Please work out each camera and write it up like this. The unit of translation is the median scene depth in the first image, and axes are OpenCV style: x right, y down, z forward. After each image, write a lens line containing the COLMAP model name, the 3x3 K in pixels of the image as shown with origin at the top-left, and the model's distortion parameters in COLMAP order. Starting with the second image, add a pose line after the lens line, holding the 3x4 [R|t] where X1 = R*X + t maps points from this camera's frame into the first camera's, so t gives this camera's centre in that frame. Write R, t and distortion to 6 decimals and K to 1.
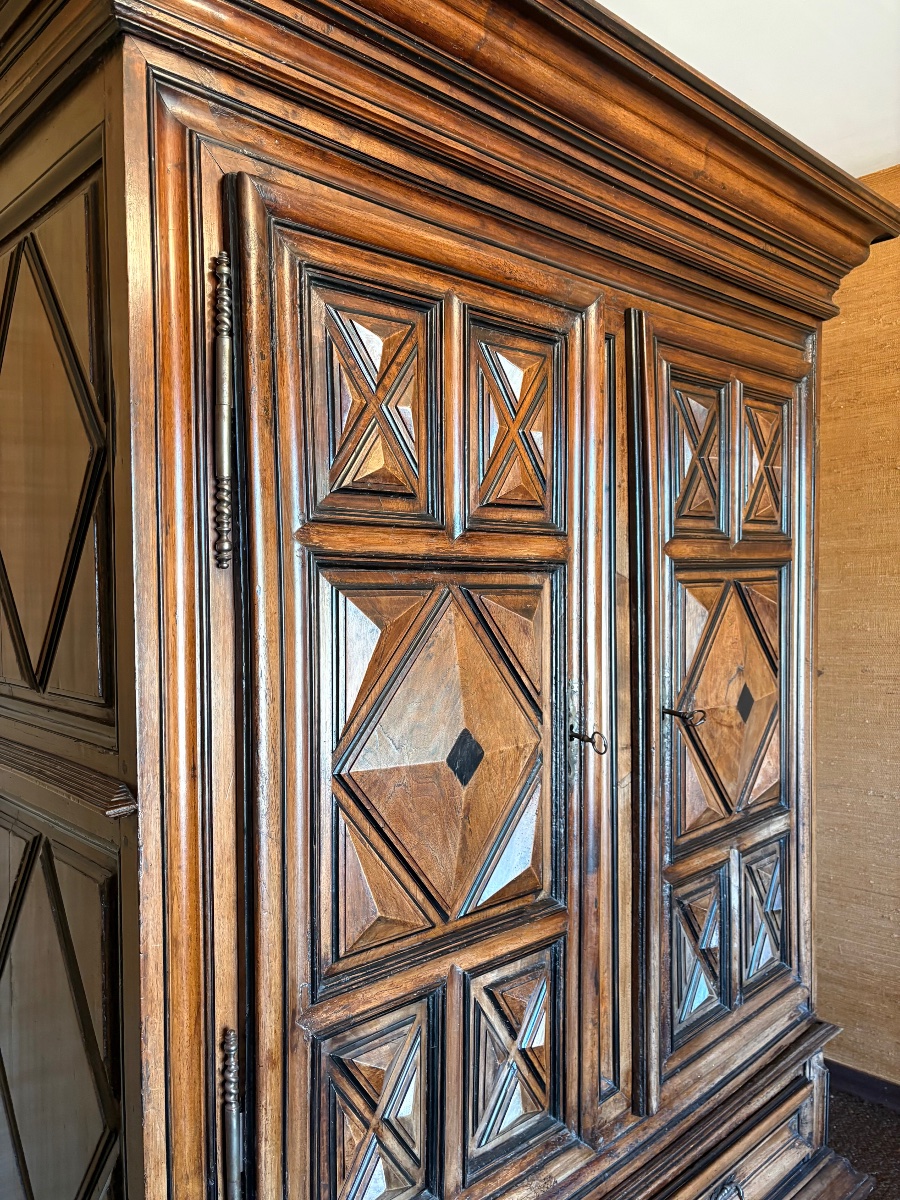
lens RADIAL K [[897.9, 0, 450.0], [0, 897.9, 600.0], [0, 0, 1]] dist [0.020264, -0.000893]
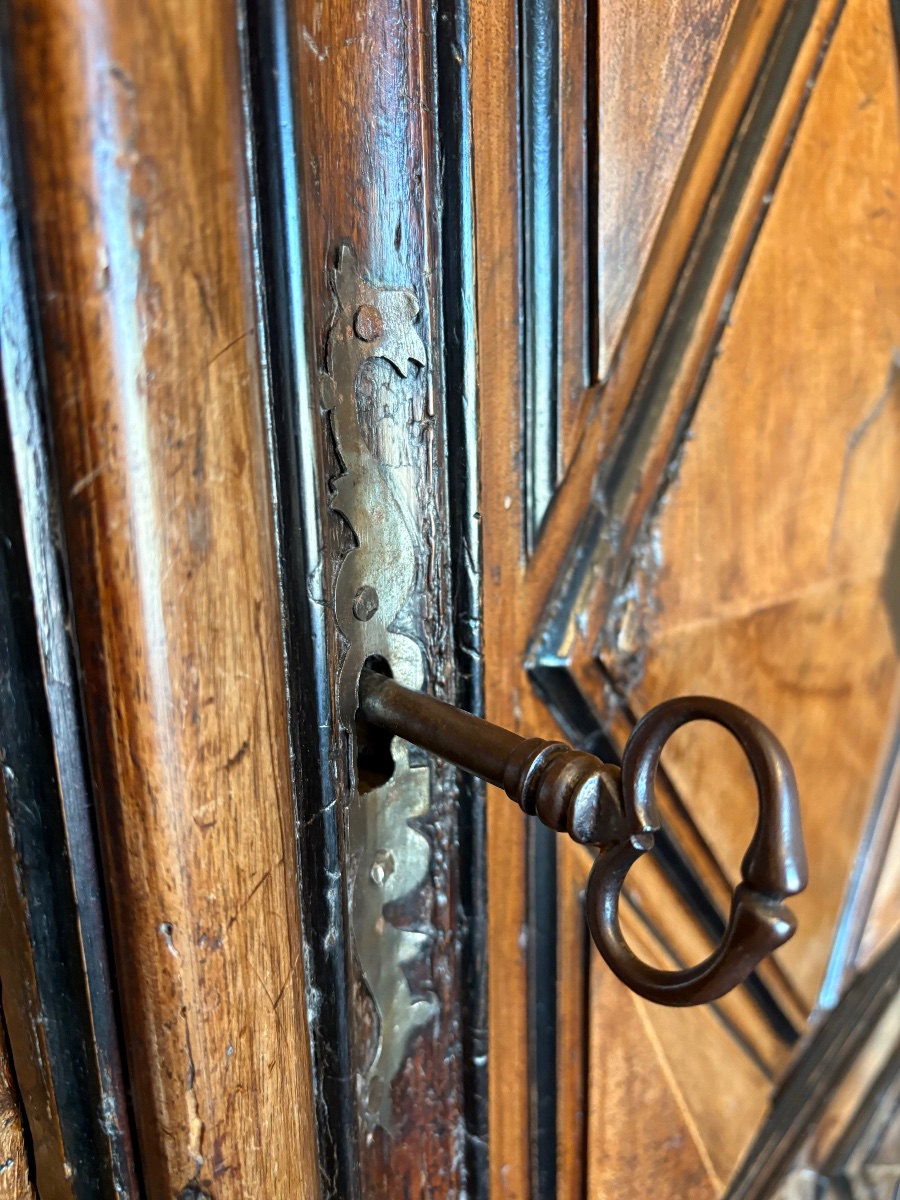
lens RADIAL K [[894.7, 0, 450.0], [0, 894.7, 600.0], [0, 0, 1]] dist [0.051712, -0.057660]
pose [[0.996205, -0.041074, 0.076737, 0.324361], [0.025515, 0.980729, 0.193701, 0.125790], [-0.083215, -0.191008, 0.978055, 1.227175]]
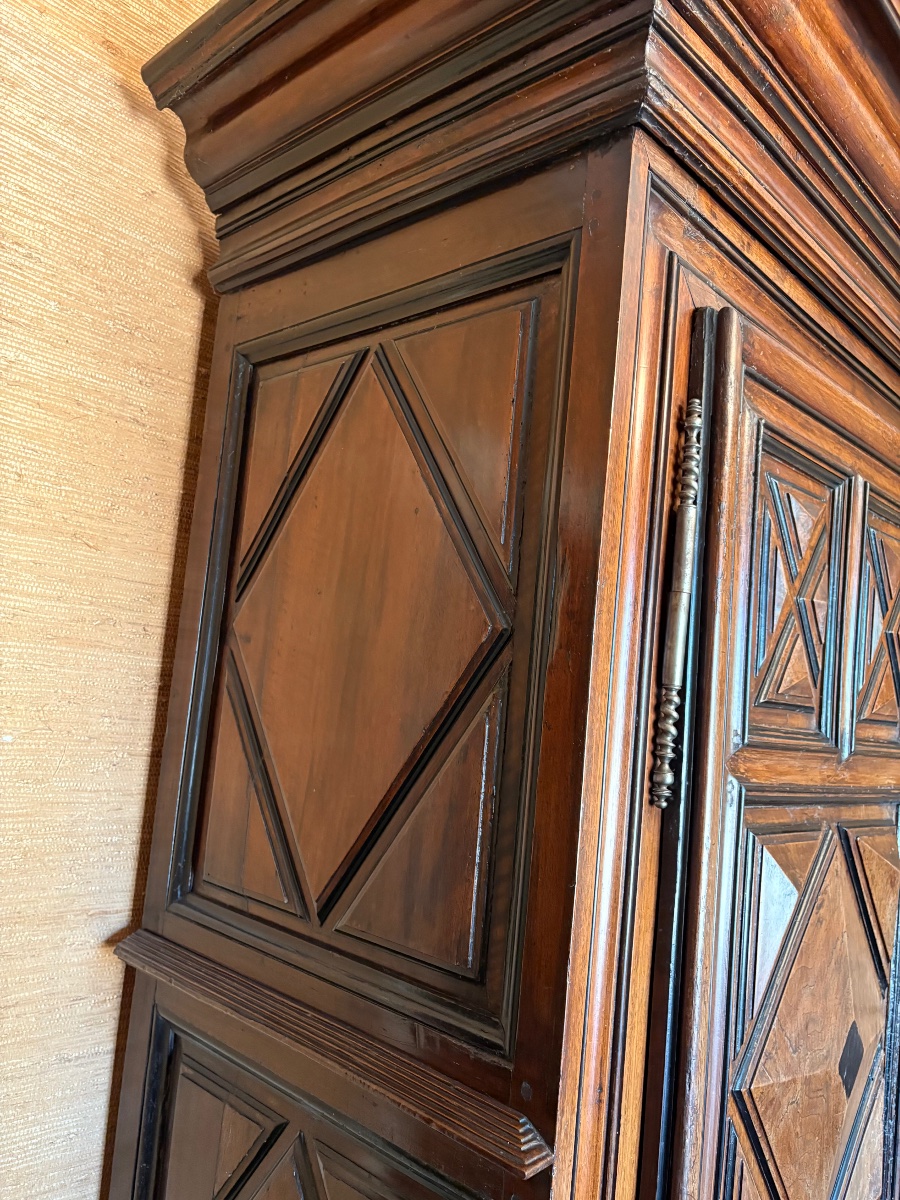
lens RADIAL K [[894.7, 0, 450.0], [0, 894.7, 600.0], [0, 0, 1]] dist [0.051712, -0.057660]
pose [[0.993076, 0.107400, 0.047602, -0.410937], [-0.100511, 0.986540, -0.128982, -0.077976], [-0.060814, 0.123304, 0.990504, 0.218776]]
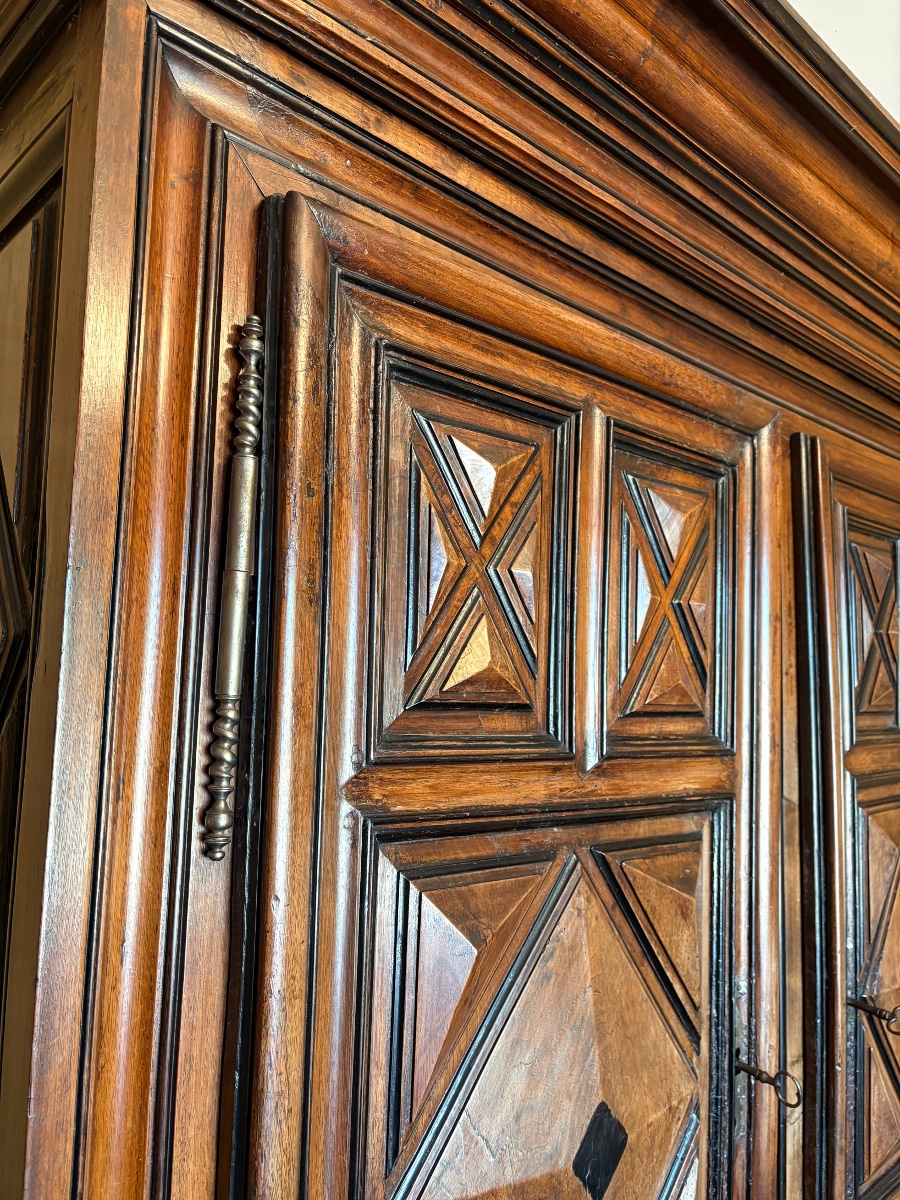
lens RADIAL K [[894.7, 0, 450.0], [0, 894.7, 600.0], [0, 0, 1]] dist [0.051712, -0.057660]
pose [[0.999129, 0.038691, -0.015623, -0.089845], [-0.040314, 0.991681, -0.122245, -0.113398], [0.010763, 0.122768, 0.992377, 0.369646]]
